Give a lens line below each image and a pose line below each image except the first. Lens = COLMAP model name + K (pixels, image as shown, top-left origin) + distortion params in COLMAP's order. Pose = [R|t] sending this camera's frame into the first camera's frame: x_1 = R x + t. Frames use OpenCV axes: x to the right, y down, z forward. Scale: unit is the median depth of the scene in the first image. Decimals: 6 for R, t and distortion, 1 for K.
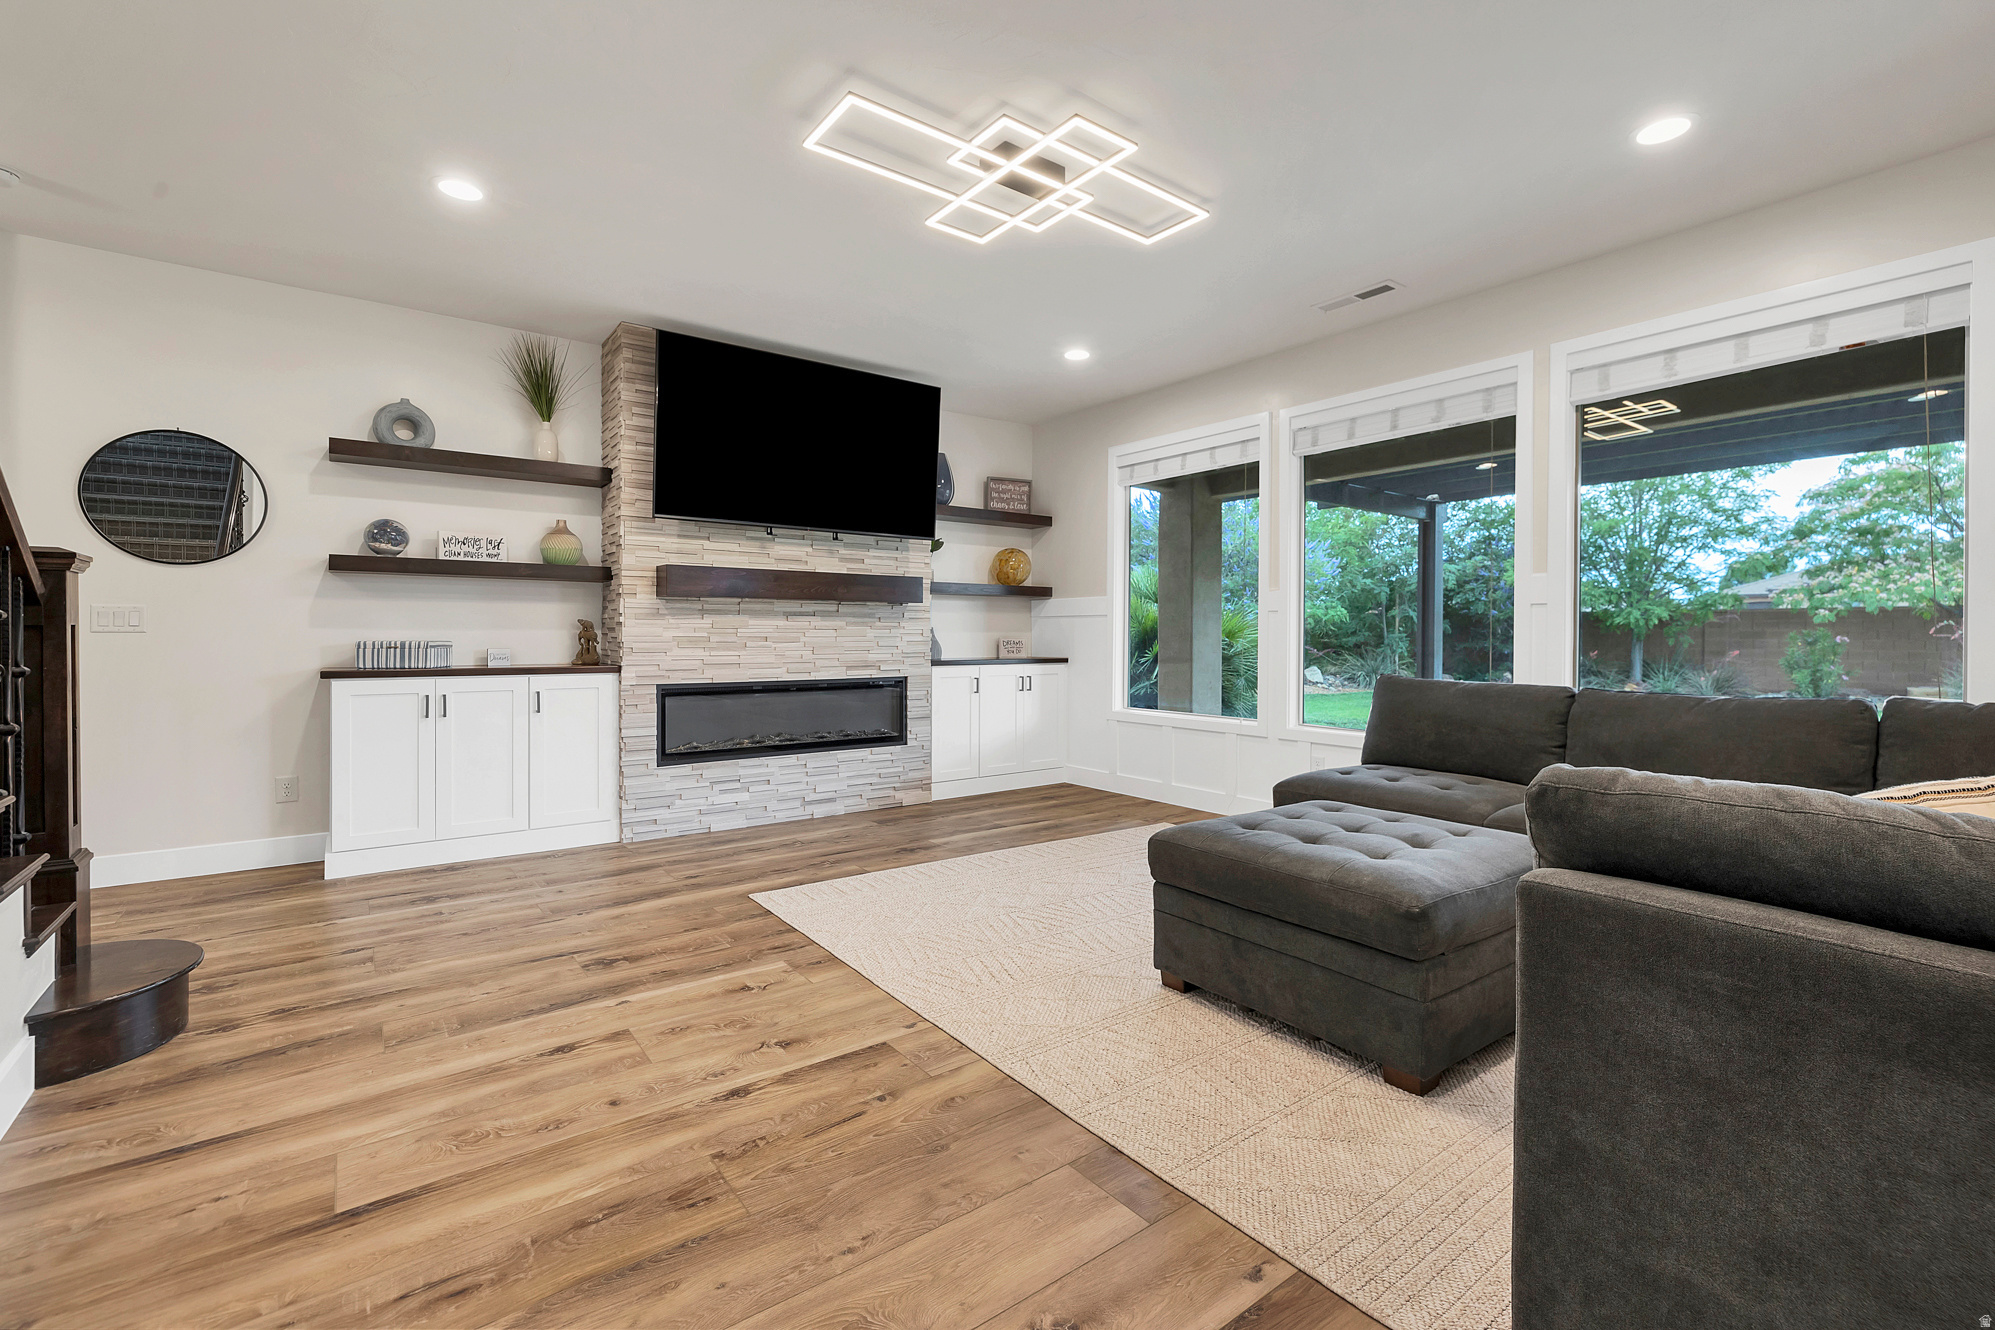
lens RADIAL K [[858.1, 0, 1014.0], [0, 858.1, 638.5], [0, 0, 1]] dist [-0.000921, -0.000502]
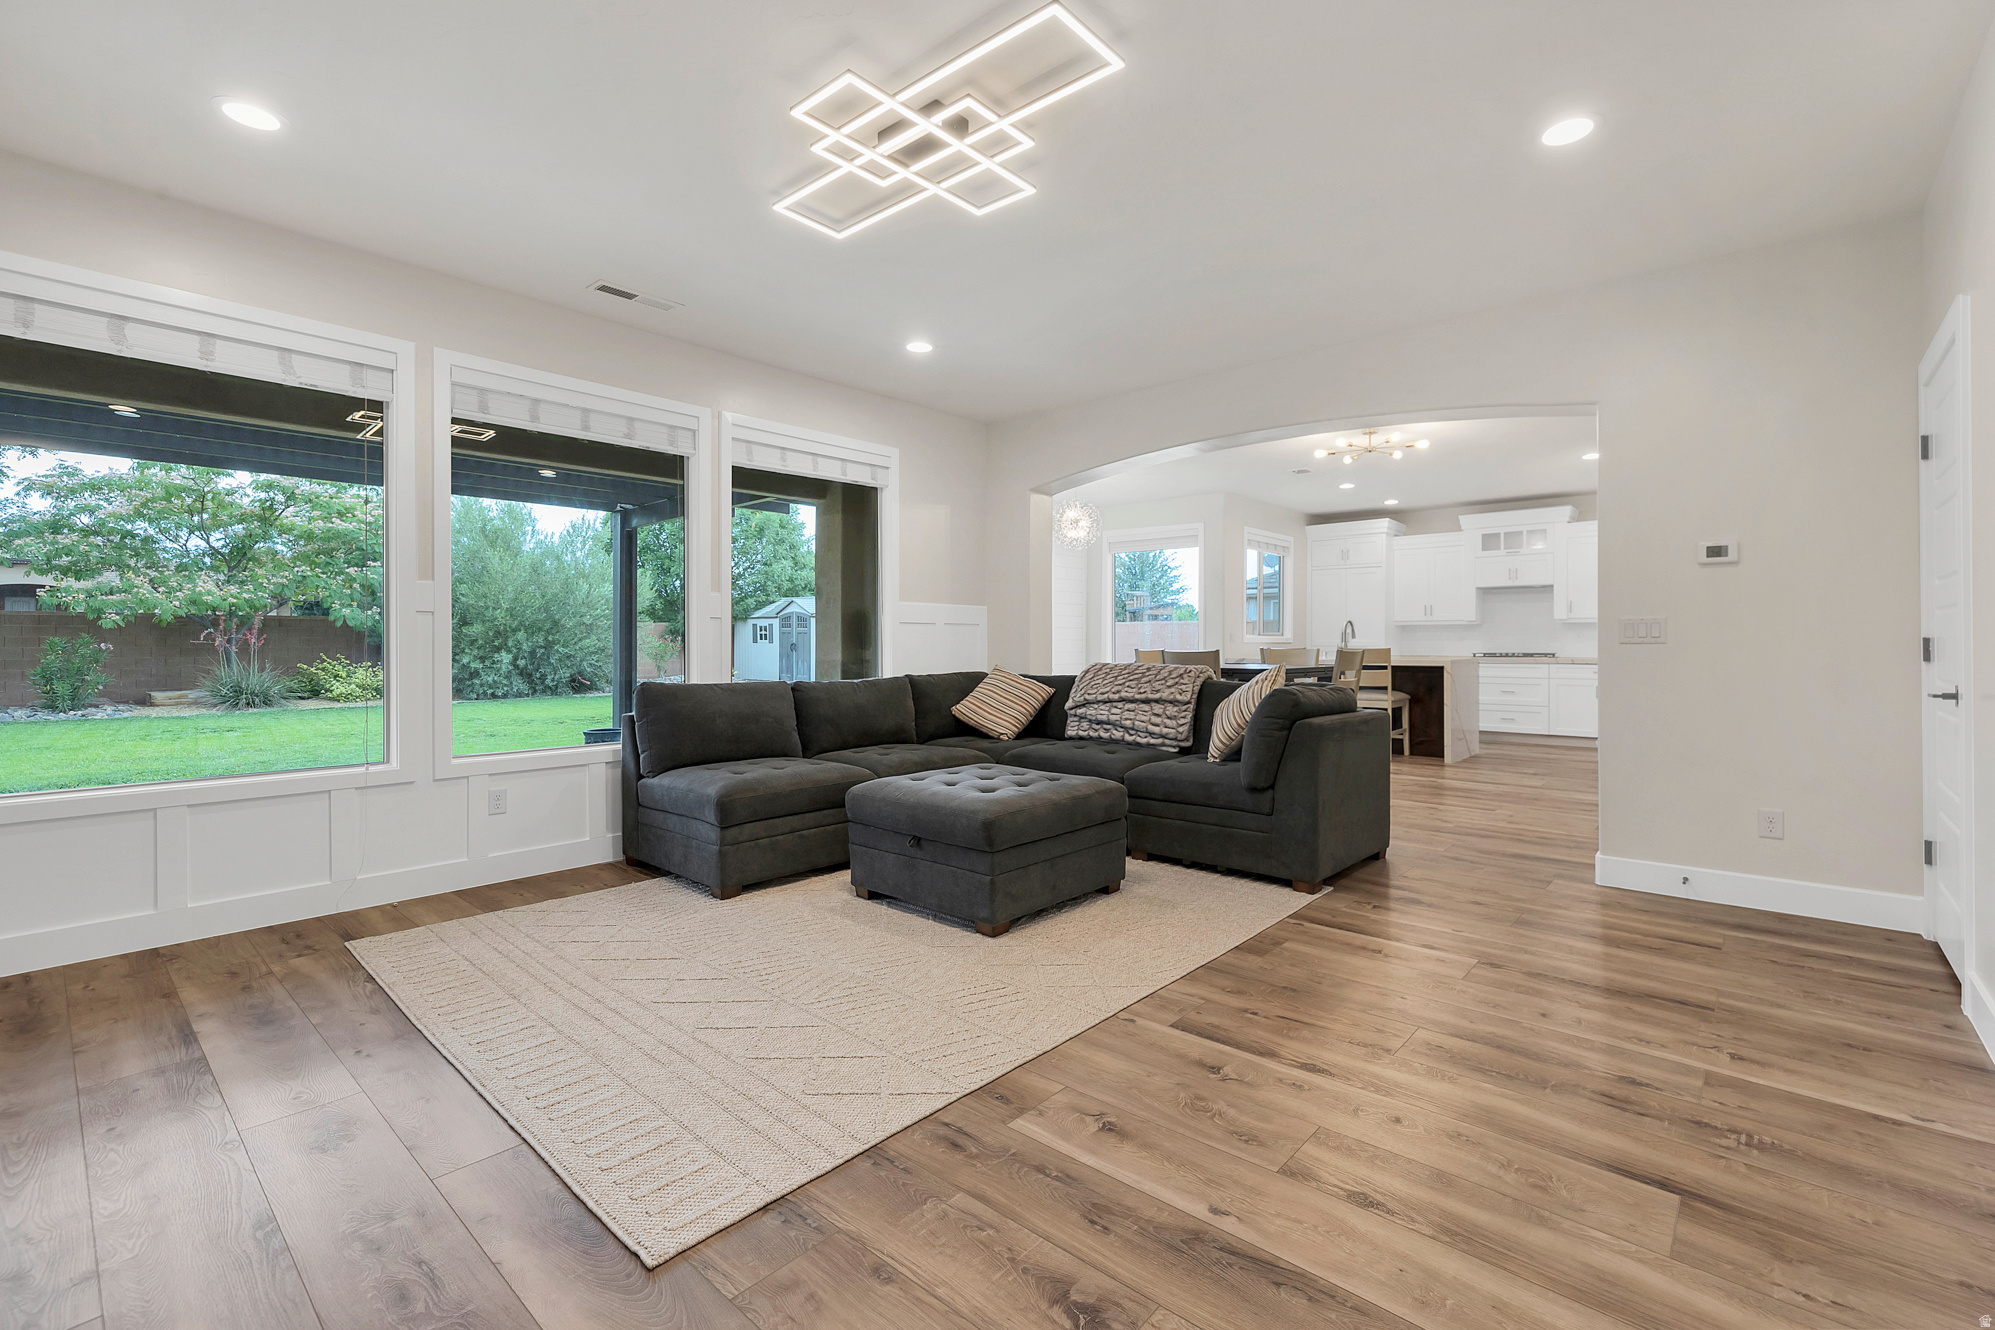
lens RADIAL K [[858.1, 0, 1009.0], [0, 858.1, 644.9], [0, 0, 1]] dist [-0.000921, -0.000502]
pose [[-0.185445, -0.004297, 0.982645, -0.748738], [0.003979, 0.999979, 0.005124, -0.007079], [-0.982647, 0.004860, -0.185424, 0.896887]]
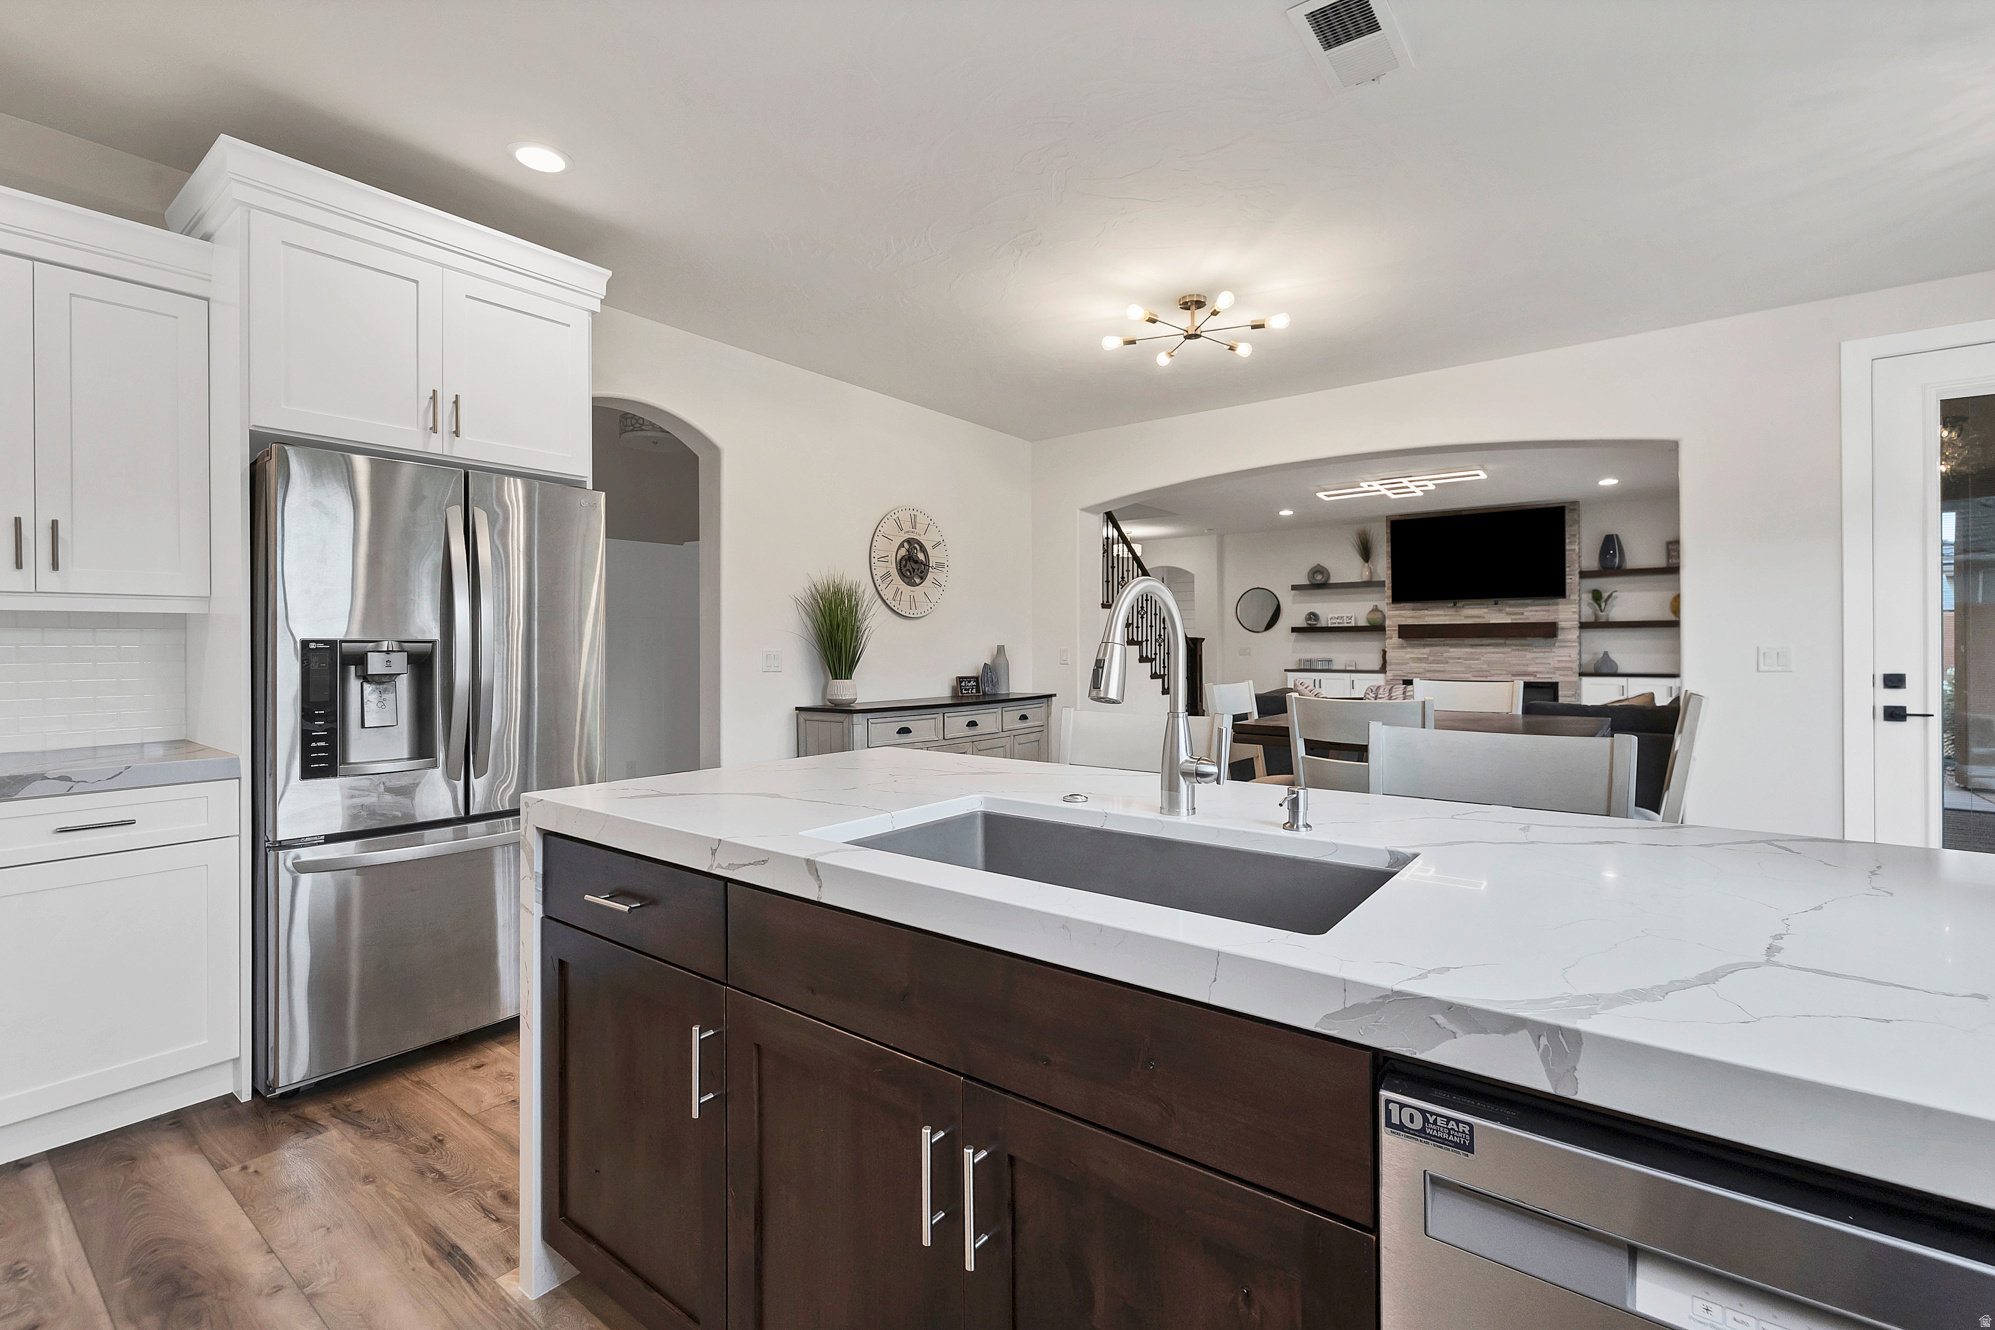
lens RADIAL K [[858.1, 0, 1002.4], [0, 858.1, 650.0], [0, 0, 1]] dist [-0.000921, -0.000502]
pose [[0.256188, -0.002227, -0.966624, 1.858287], [0.001011, 0.999997, -0.002036, -0.022387], [0.966626, -0.000455, 0.256190, -0.701320]]
